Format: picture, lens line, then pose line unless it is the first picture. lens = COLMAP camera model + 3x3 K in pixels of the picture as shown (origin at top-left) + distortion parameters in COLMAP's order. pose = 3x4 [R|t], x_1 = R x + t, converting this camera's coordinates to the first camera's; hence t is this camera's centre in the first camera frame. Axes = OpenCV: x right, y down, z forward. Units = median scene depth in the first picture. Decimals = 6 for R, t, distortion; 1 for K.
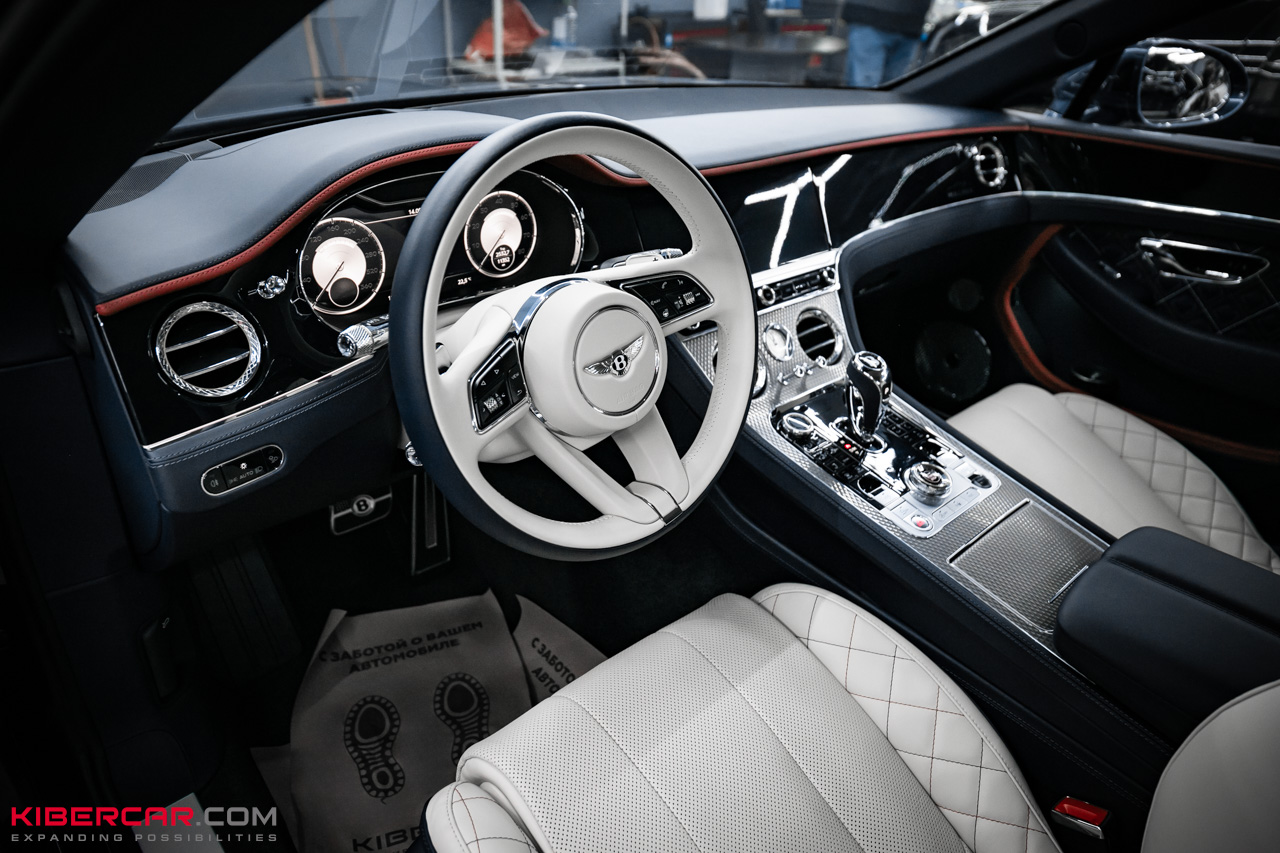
lens RADIAL K [[840.6, 0, 640.0], [0, 840.6, 426.5], [0, 0, 1]] dist [-0.000759, 0.005664]
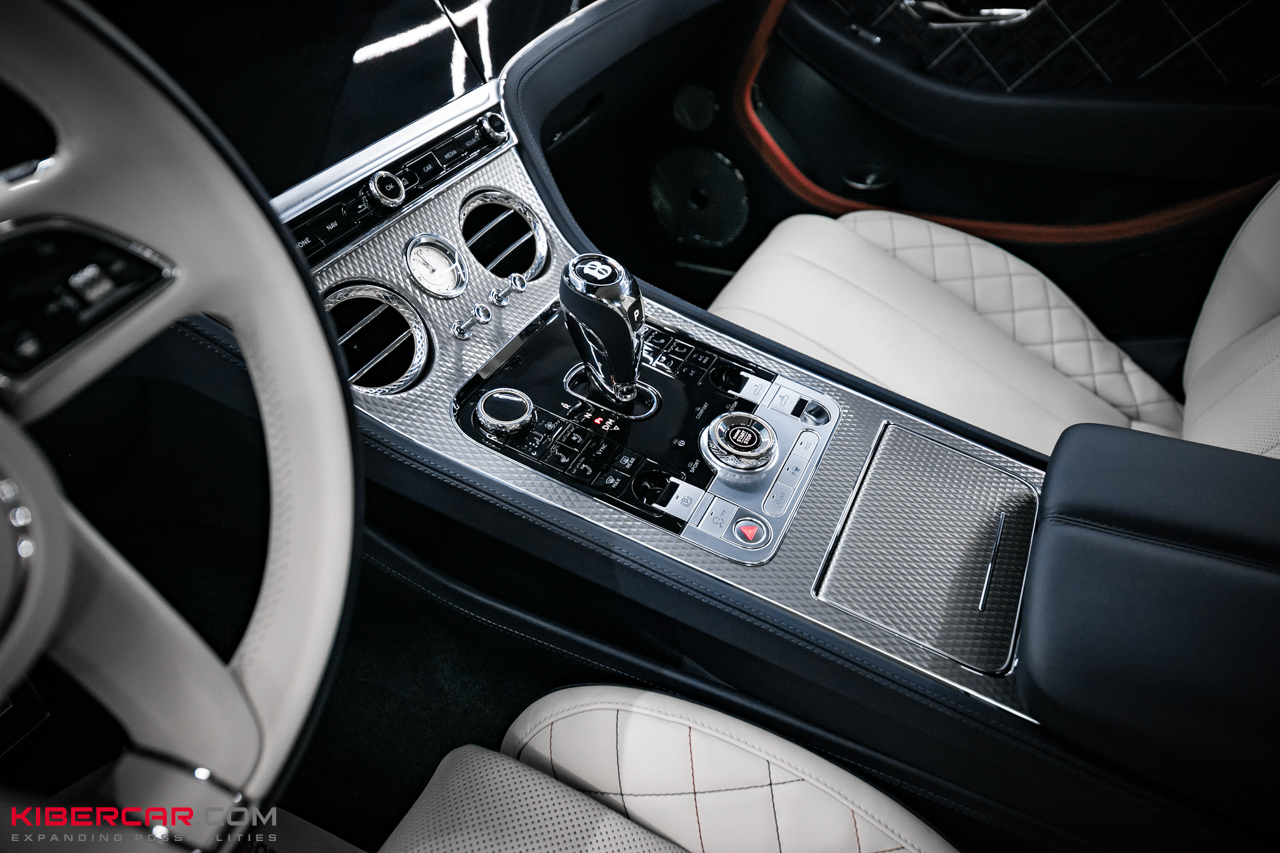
lens RADIAL K [[840.6, 0, 640.0], [0, 840.6, 426.5], [0, 0, 1]] dist [-0.000759, 0.005664]
pose [[0.925880, -0.298161, 0.232048, 0.120293], [0.255172, 0.946422, 0.197922, -0.070370], [-0.278628, -0.124039, 0.952355, 0.381775]]
